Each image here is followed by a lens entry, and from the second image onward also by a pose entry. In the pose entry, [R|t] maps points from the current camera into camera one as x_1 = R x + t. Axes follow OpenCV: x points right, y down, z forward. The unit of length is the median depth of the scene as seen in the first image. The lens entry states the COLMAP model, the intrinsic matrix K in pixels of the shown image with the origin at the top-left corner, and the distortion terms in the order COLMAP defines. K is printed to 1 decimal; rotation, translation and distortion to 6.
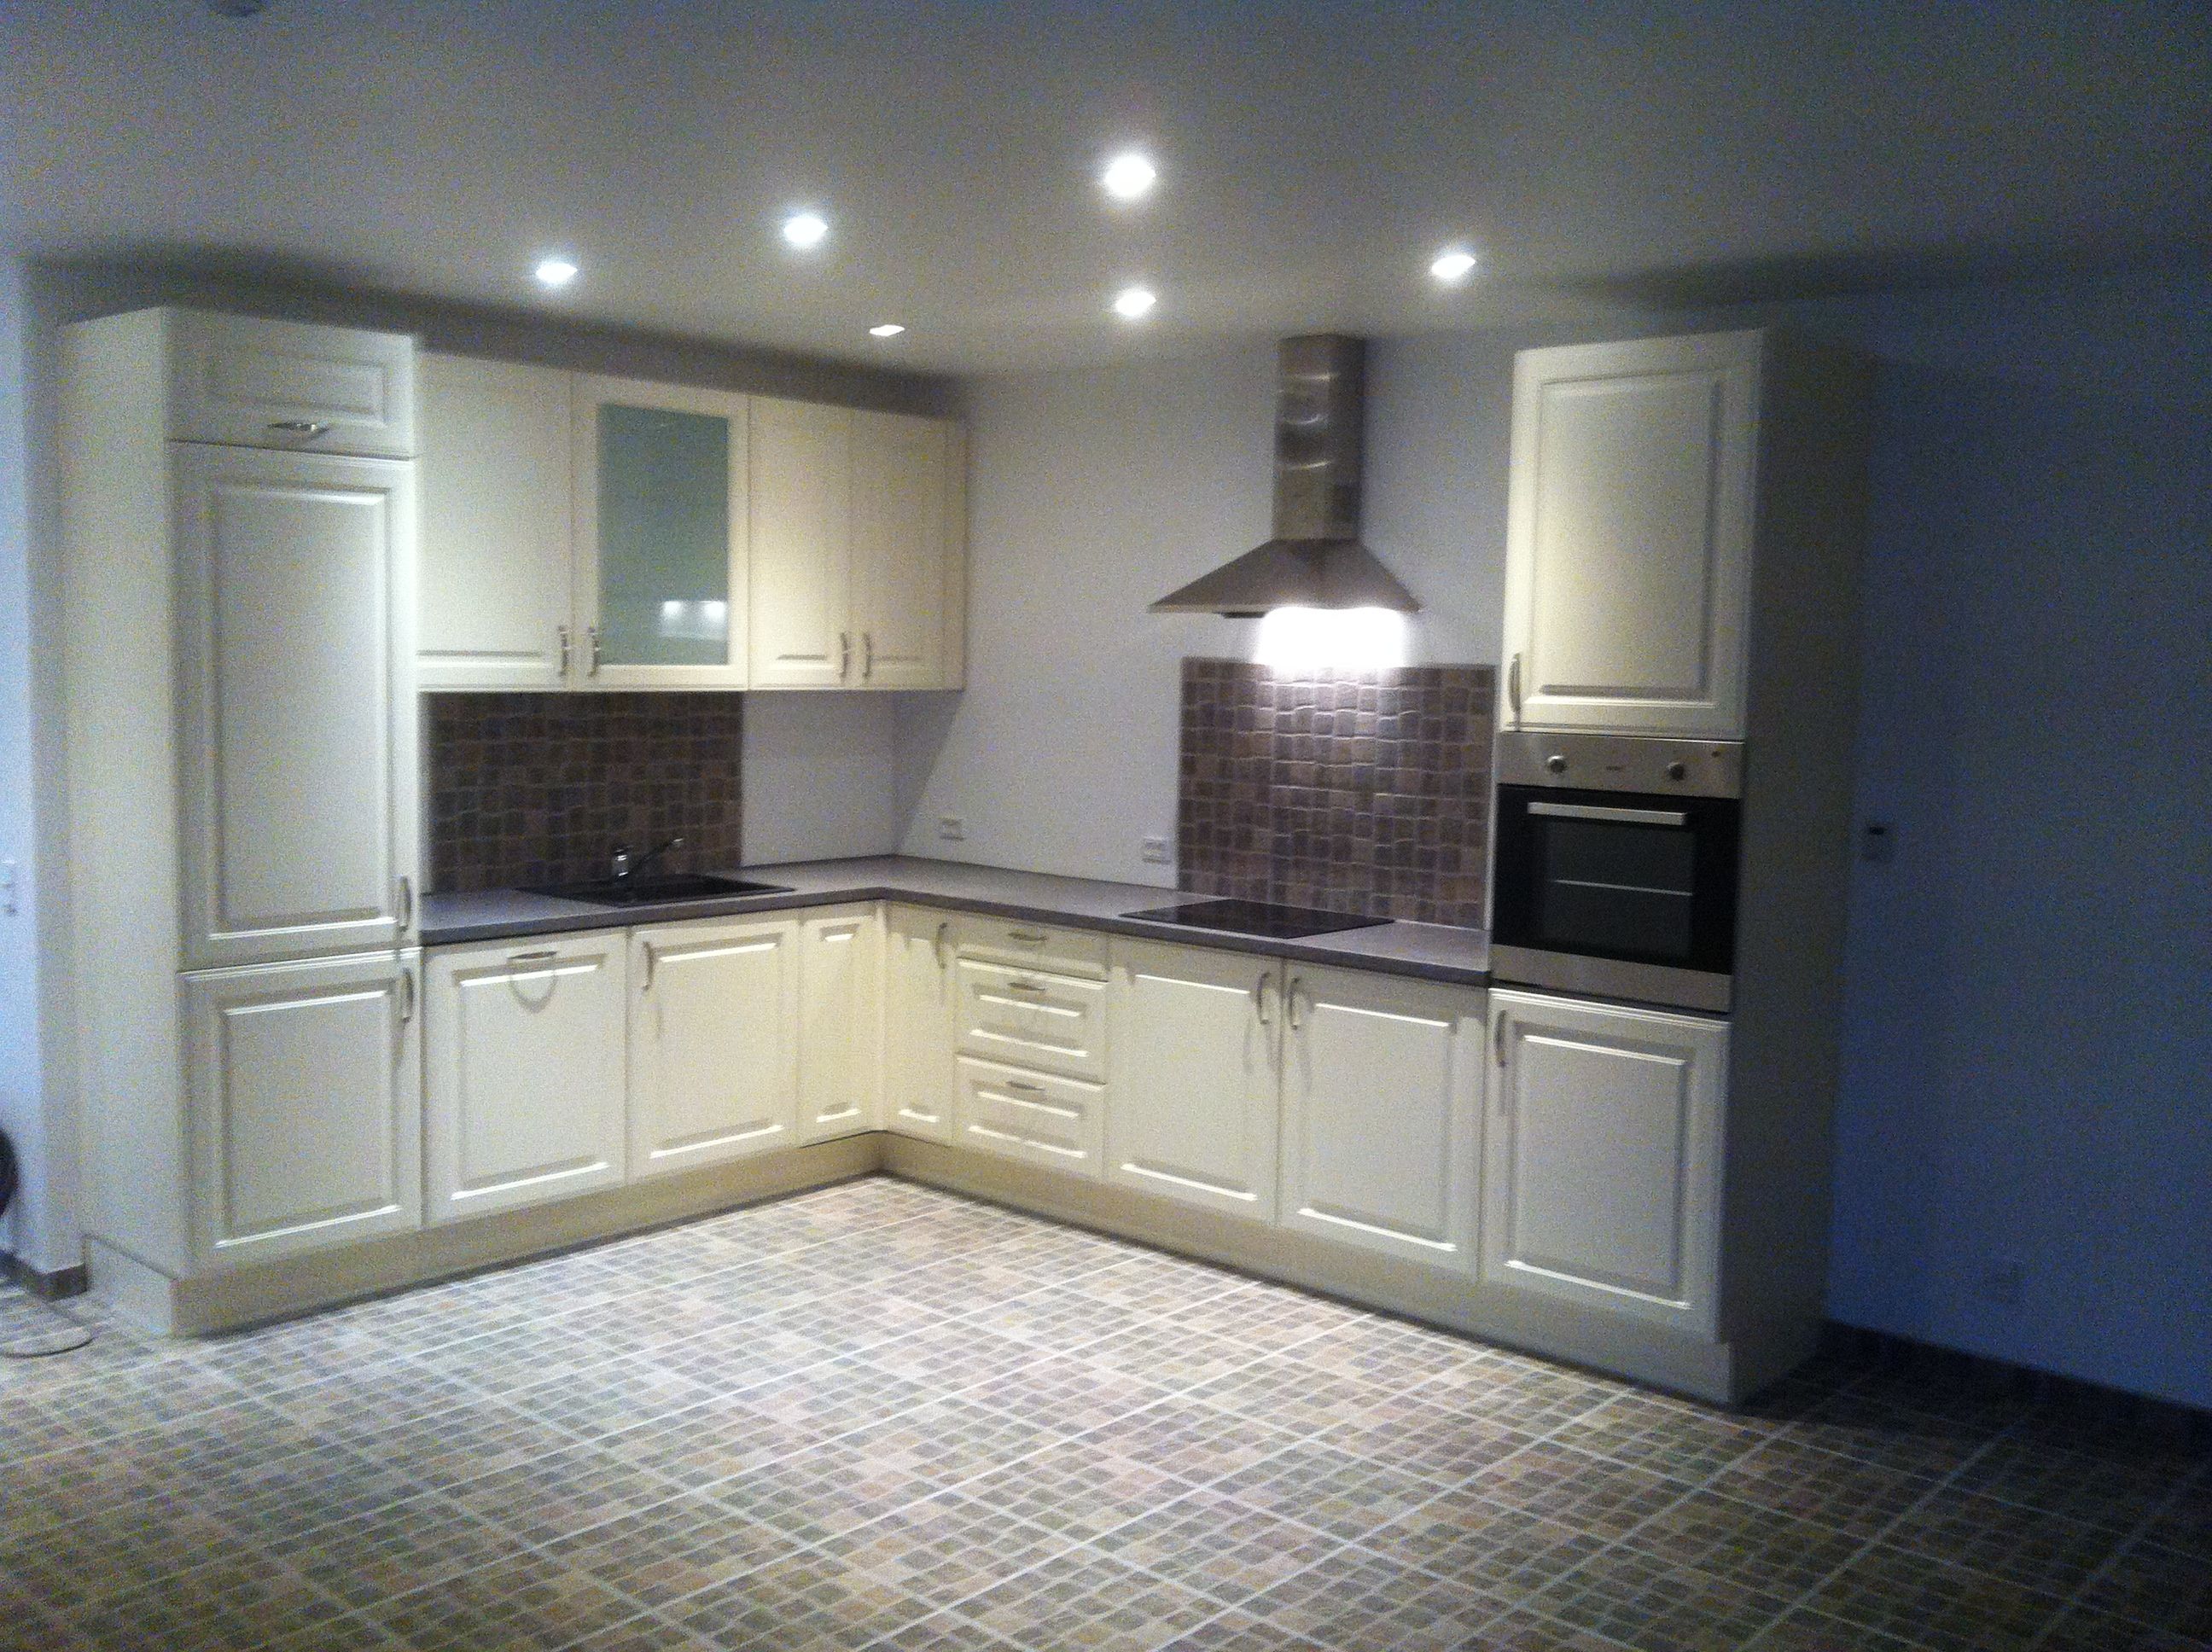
lens RADIAL K [[2146.2, 0, 1103.6], [0, 2146.2, 829.5], [0, 0, 1]] dist [0.016162, 0.000000]
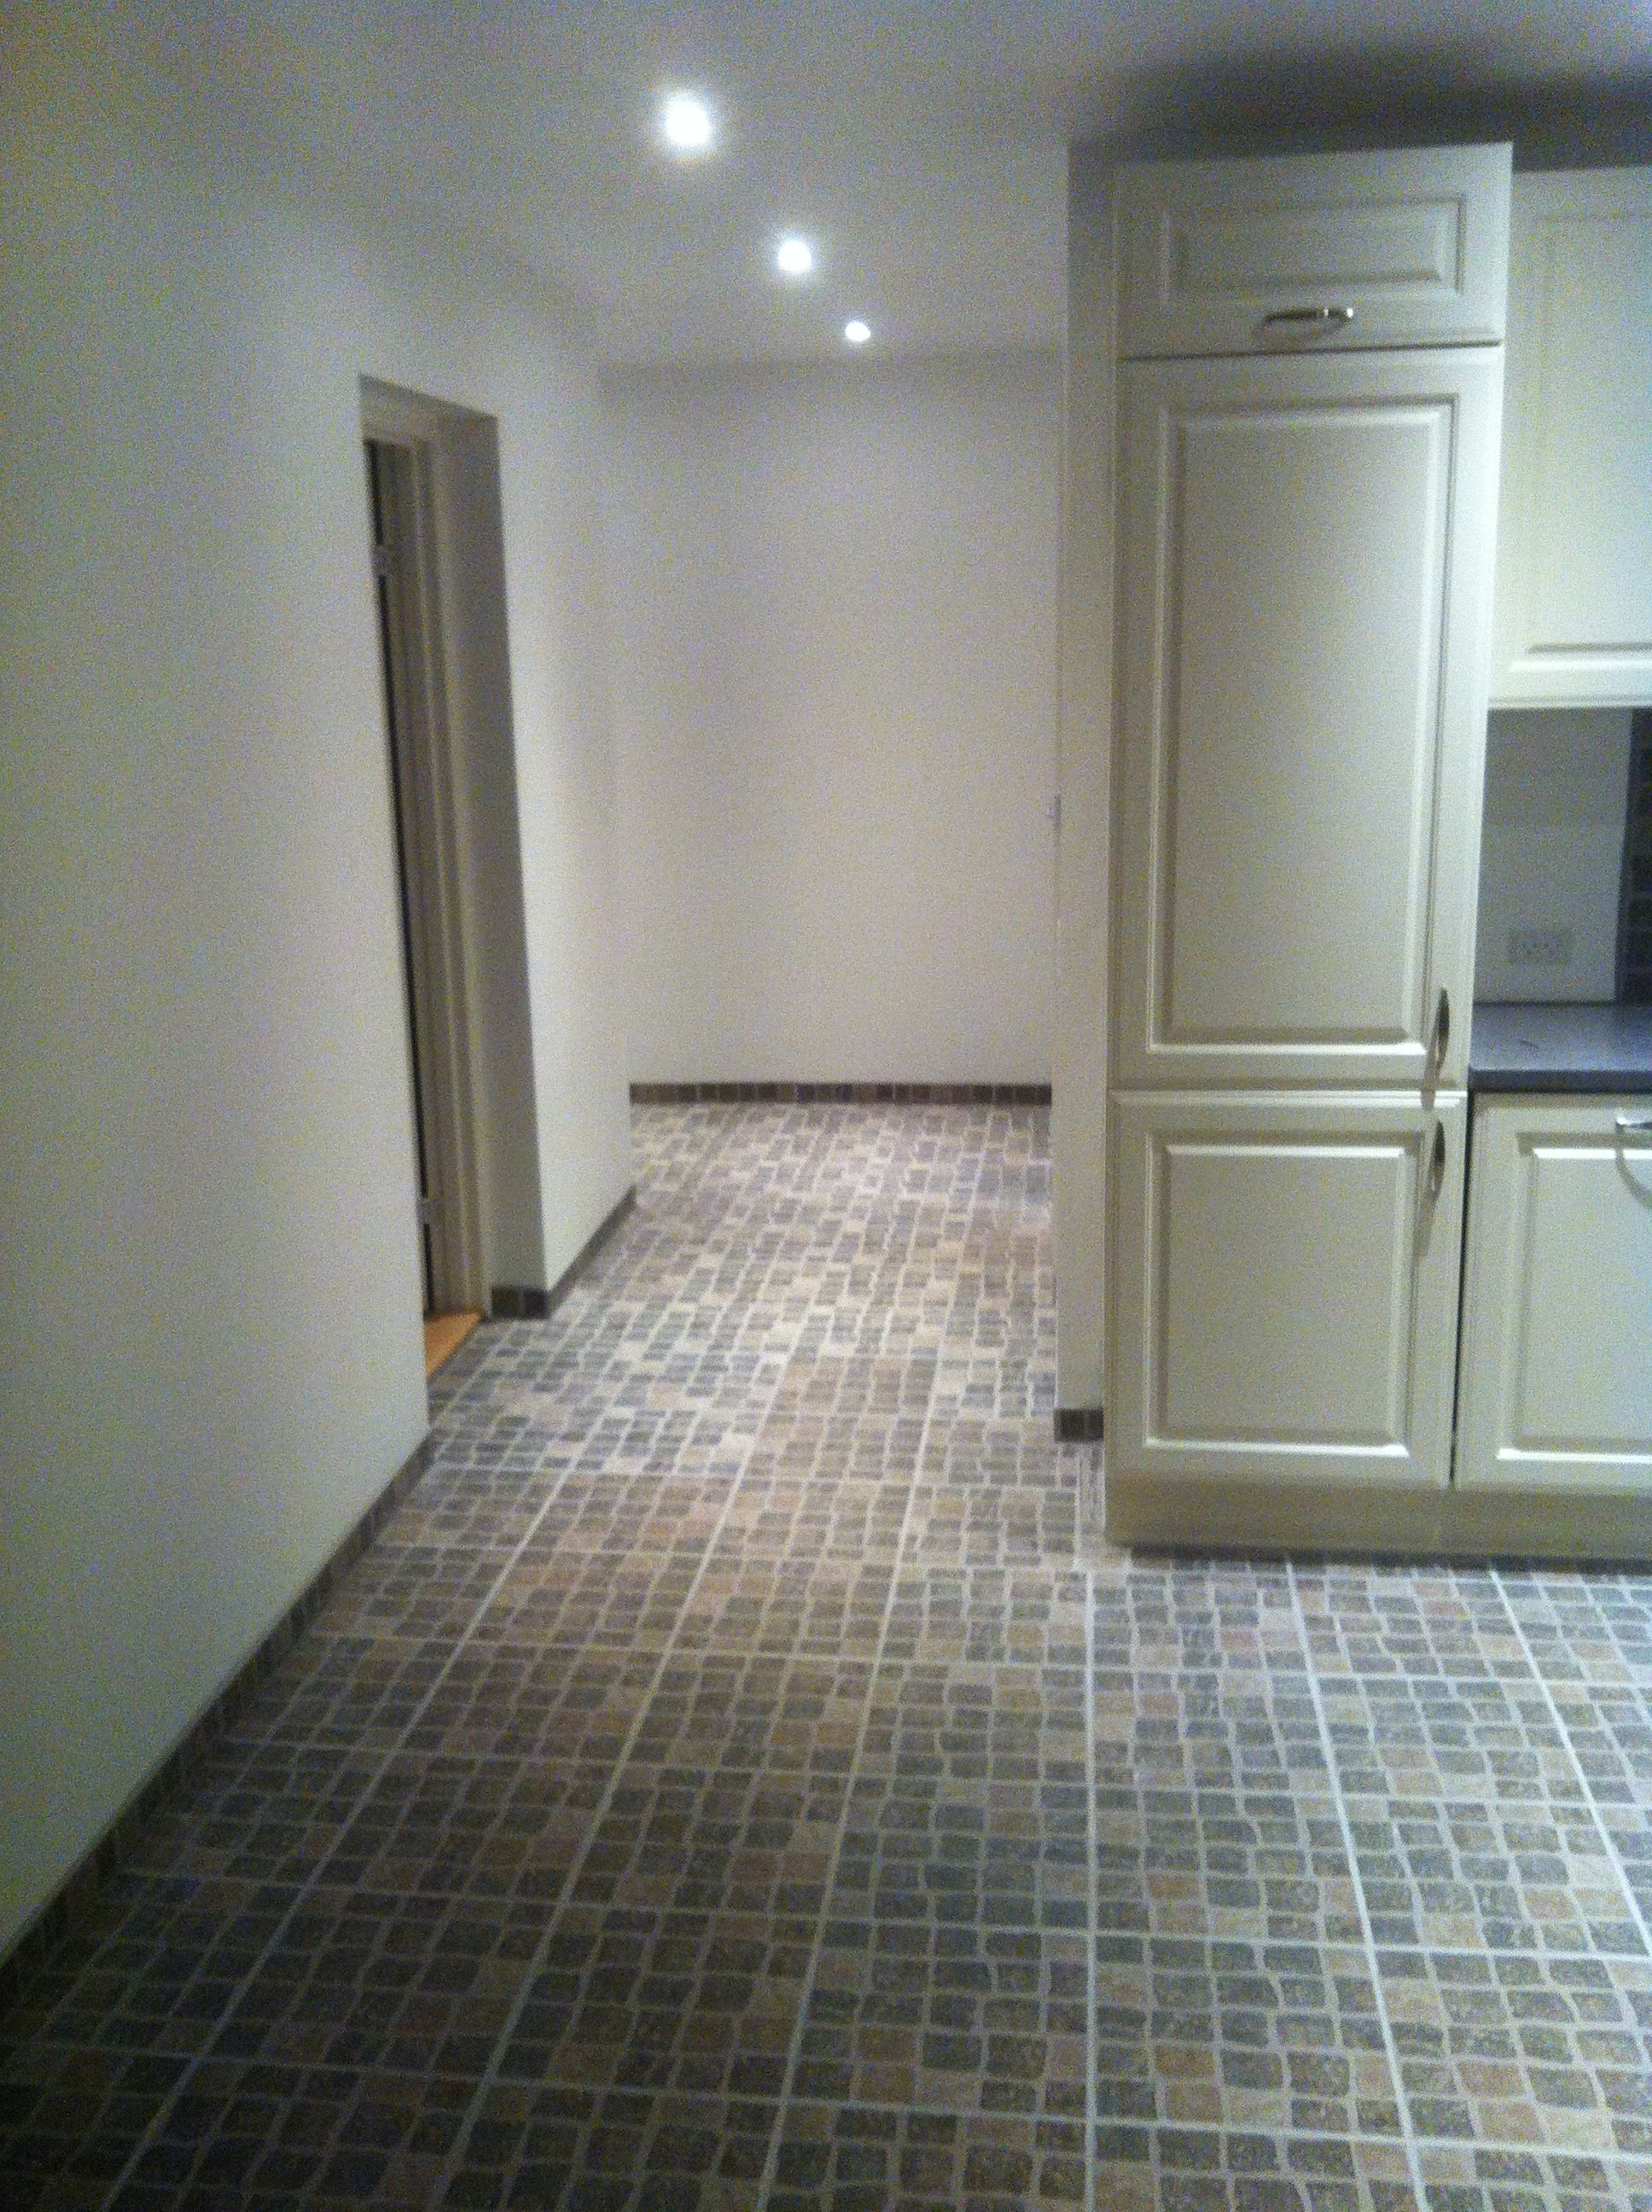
lens RADIAL K [[2146.2, 0, 826.9], [0, 2146.2, 1092.1], [0, 0, 1]] dist [0.016162, 0.000000]
pose [[0.568494, 0.154945, -0.807965, 0.120425], [-0.041756, 0.986272, 0.159760, -0.047058], [0.821627, -0.057085, 0.567160, 0.464939]]
